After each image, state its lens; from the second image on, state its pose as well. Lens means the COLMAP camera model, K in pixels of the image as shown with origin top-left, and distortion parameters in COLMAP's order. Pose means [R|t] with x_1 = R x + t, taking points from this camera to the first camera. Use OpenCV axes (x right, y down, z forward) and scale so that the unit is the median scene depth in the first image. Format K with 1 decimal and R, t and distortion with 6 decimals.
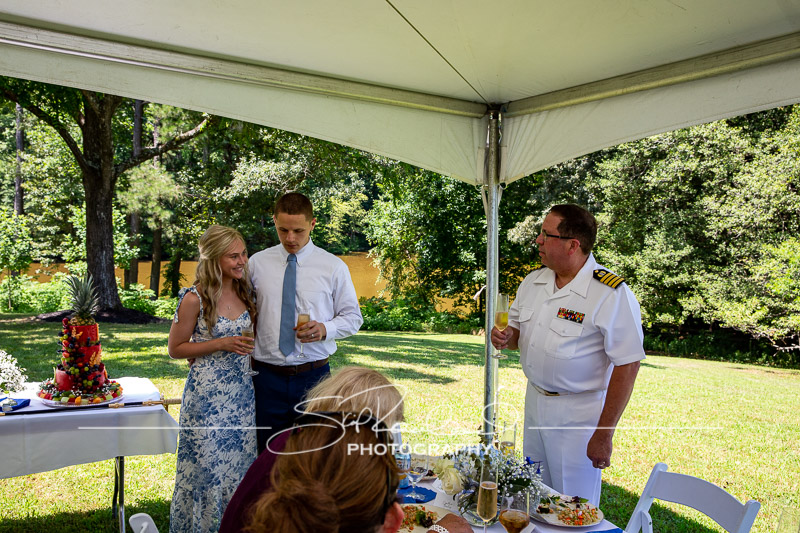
lens RADIAL K [[701.7, 0, 400.6], [0, 701.7, 271.0], [0, 0, 1]] dist [-0.017506, 0.039547]
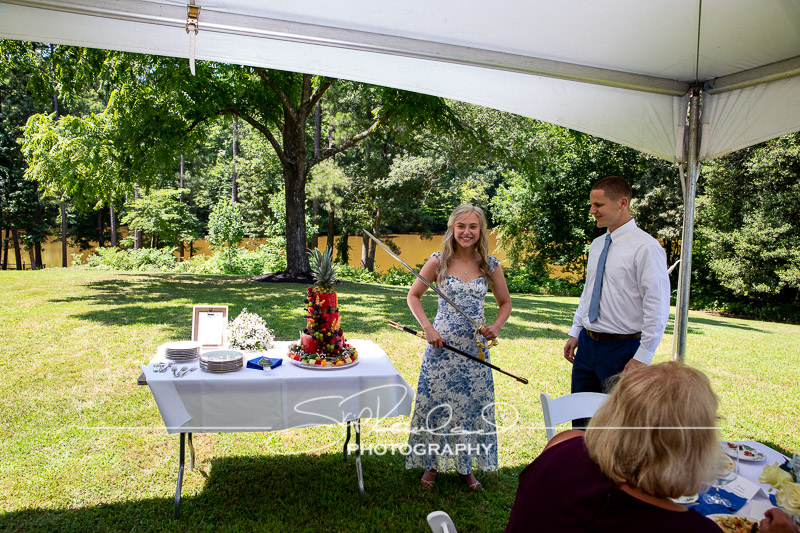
lens RADIAL K [[541.2, 0, 394.0], [0, 541.2, 267.6], [0, 0, 1]] dist [-0.070454, 0.046373]
pose [[0.979613, 0.013535, -0.200439, -0.035700], [-0.004762, 0.999012, 0.044188, -0.000228], [0.200839, -0.042332, 0.978709, 0.039294]]
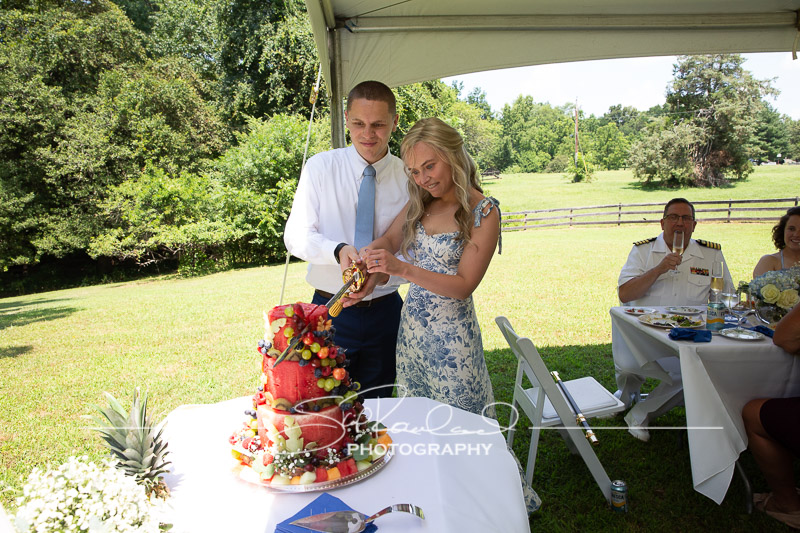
lens RADIAL K [[541.2, 0, 402.6], [0, 541.2, 265.4], [0, 0, 1]] dist [-0.070454, 0.046373]
pose [[0.430641, -0.187781, 0.882772, -0.094646], [0.096868, 0.982082, 0.161651, -0.000586], [-0.897310, 0.015899, 0.441115, 0.099705]]
